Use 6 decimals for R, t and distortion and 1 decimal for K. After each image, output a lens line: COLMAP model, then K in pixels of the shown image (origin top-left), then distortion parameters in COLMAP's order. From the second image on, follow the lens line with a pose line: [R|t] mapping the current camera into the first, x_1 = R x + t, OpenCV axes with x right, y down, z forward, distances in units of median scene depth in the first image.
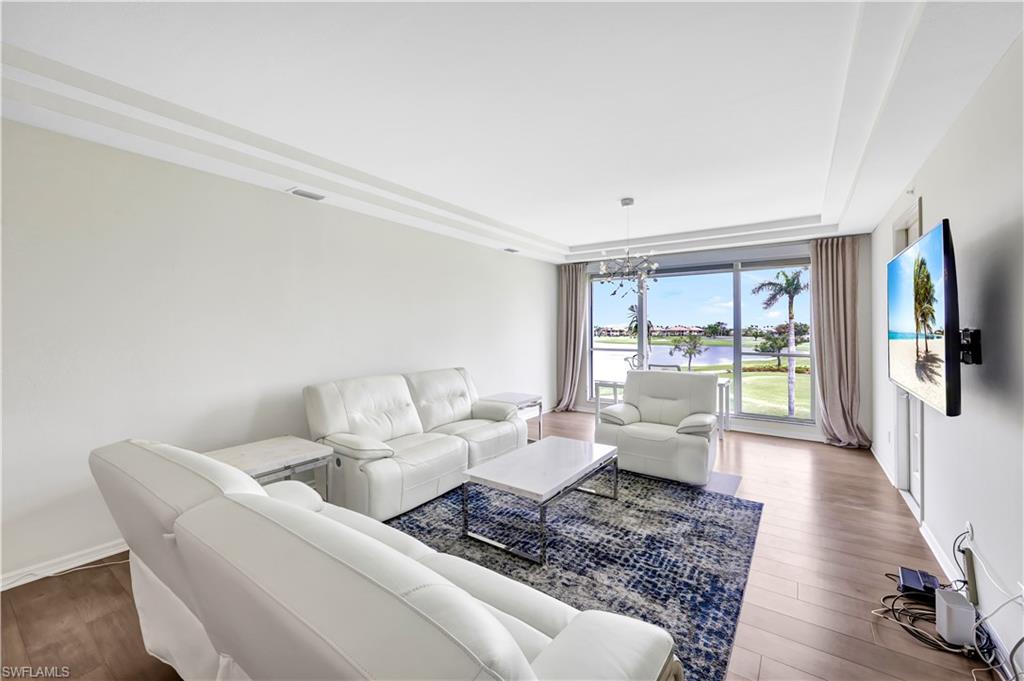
lens RADIAL K [[416.0, 0, 502.8], [0, 416.0, 326.8], [0, 0, 1]] dist [0.001671, 0.000344]
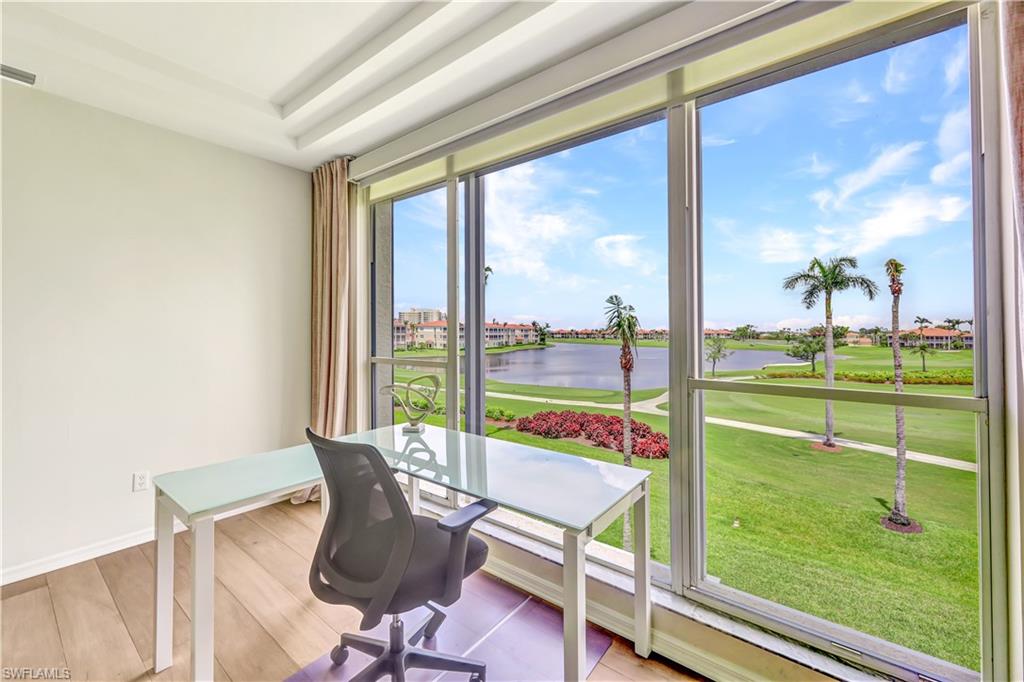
lens RADIAL K [[416.0, 0, 505.7], [0, 416.0, 324.3], [0, 0, 1]] dist [0.001671, 0.000344]
pose [[0.998764, -0.000535, -0.049699, 0.584857], [-0.000129, 0.999911, -0.013357, 0.034709], [0.049701, 0.013347, 0.998675, 0.904154]]
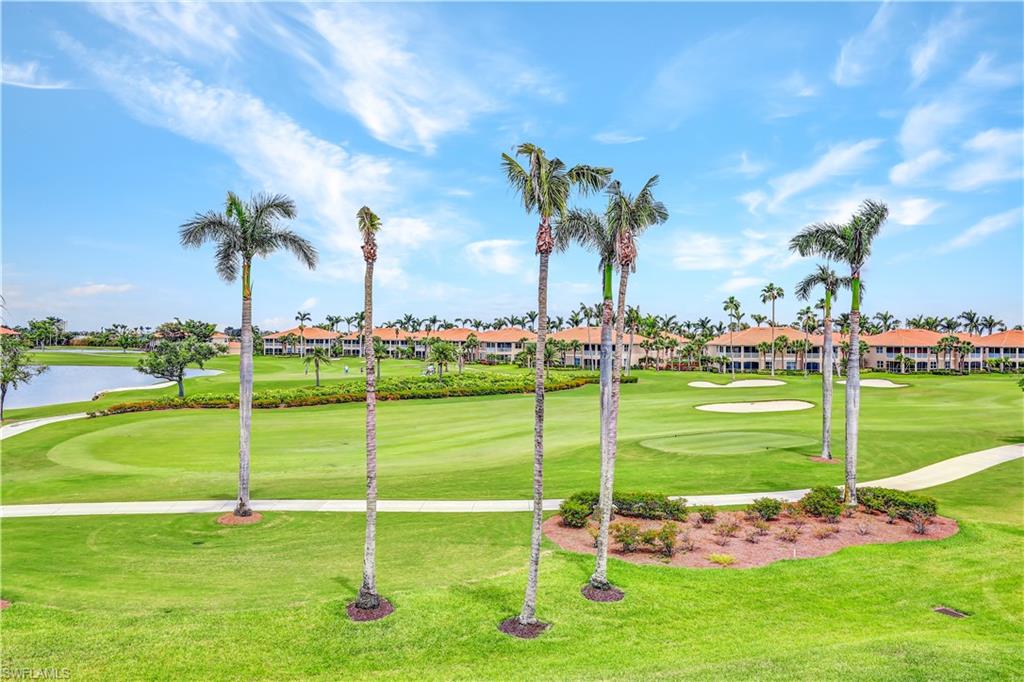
lens RADIAL K [[801.3, 0, 521.5], [0, 801.3, 341.4], [0, 0, 1]] dist [0.003353, 0.001226]
pose [[0.528501, 0.000093, 0.848933, 0.365440], [-0.013469, 0.999875, 0.008275, 0.142216], [-0.848826, -0.015807, 0.528436, 1.592354]]
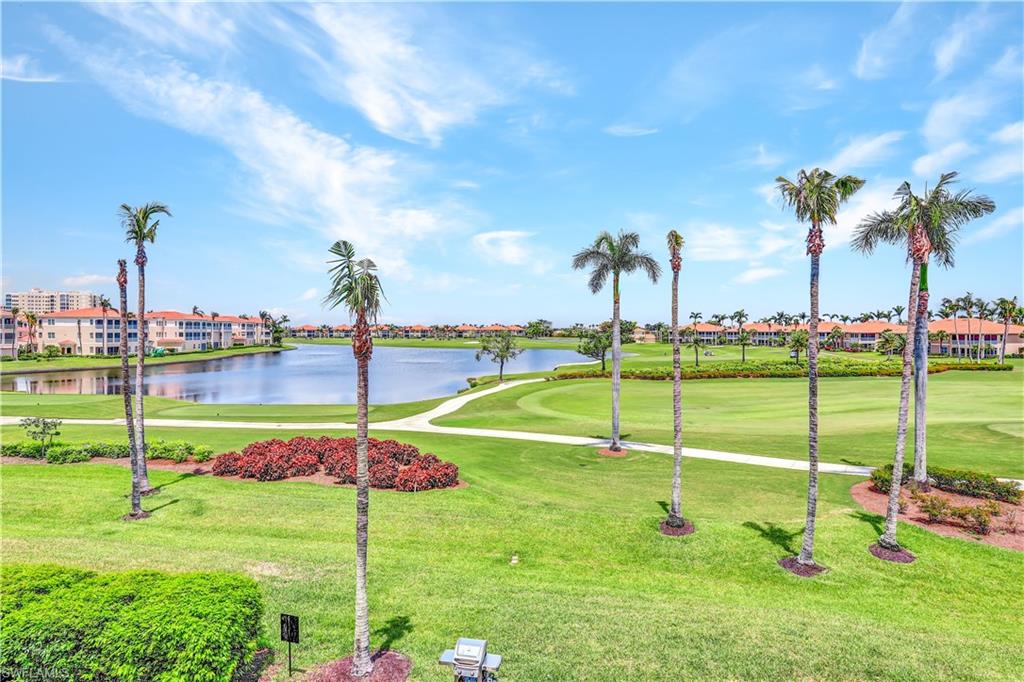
lens RADIAL K [[572.1, 0, 505.1], [0, 572.1, 331.0], [0, 0, 1]] dist [0.004493, -0.000172]
pose [[0.915579, -0.002014, 0.402133, 0.828911], [-0.001230, 0.999969, 0.007808, 0.168338], [-0.402136, -0.007643, 0.915548, 1.191872]]
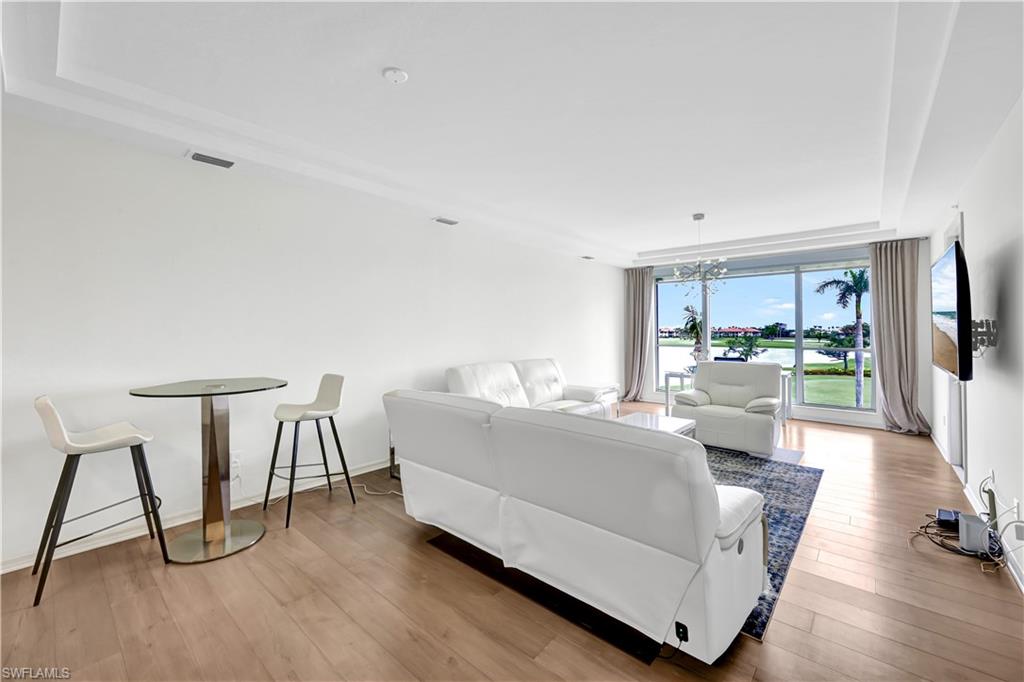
lens RADIAL K [[416.0, 0, 504.6], [0, 416.0, 324.7], [0, 0, 1]] dist [0.001671, 0.000344]
pose [[0.994927, -0.002373, -0.100576, -0.121352], [0.001551, 0.999965, -0.008259, 0.012944], [0.100592, 0.008061, 0.994895, -0.210877]]
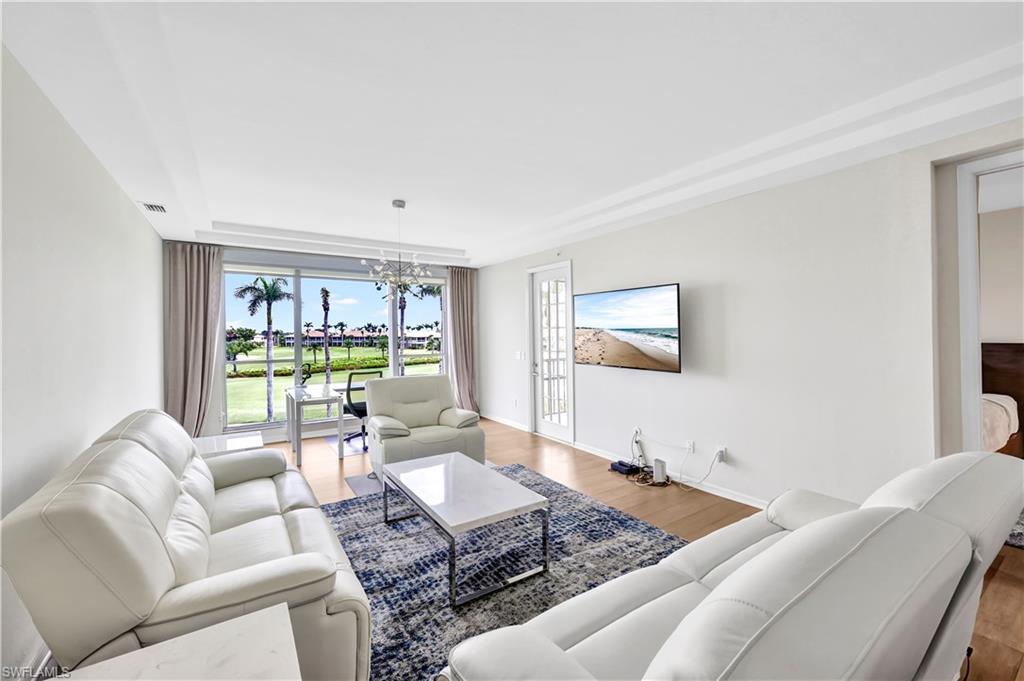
lens RADIAL K [[416.0, 0, 521.4], [0, 416.0, 336.5], [0, 0, 1]] dist [0.001671, 0.000344]
pose [[0.347102, -0.011136, 0.937761, -0.477685], [0.000823, 0.999933, 0.011569, -0.005183], [-0.937827, -0.003244, 0.347088, 0.386400]]
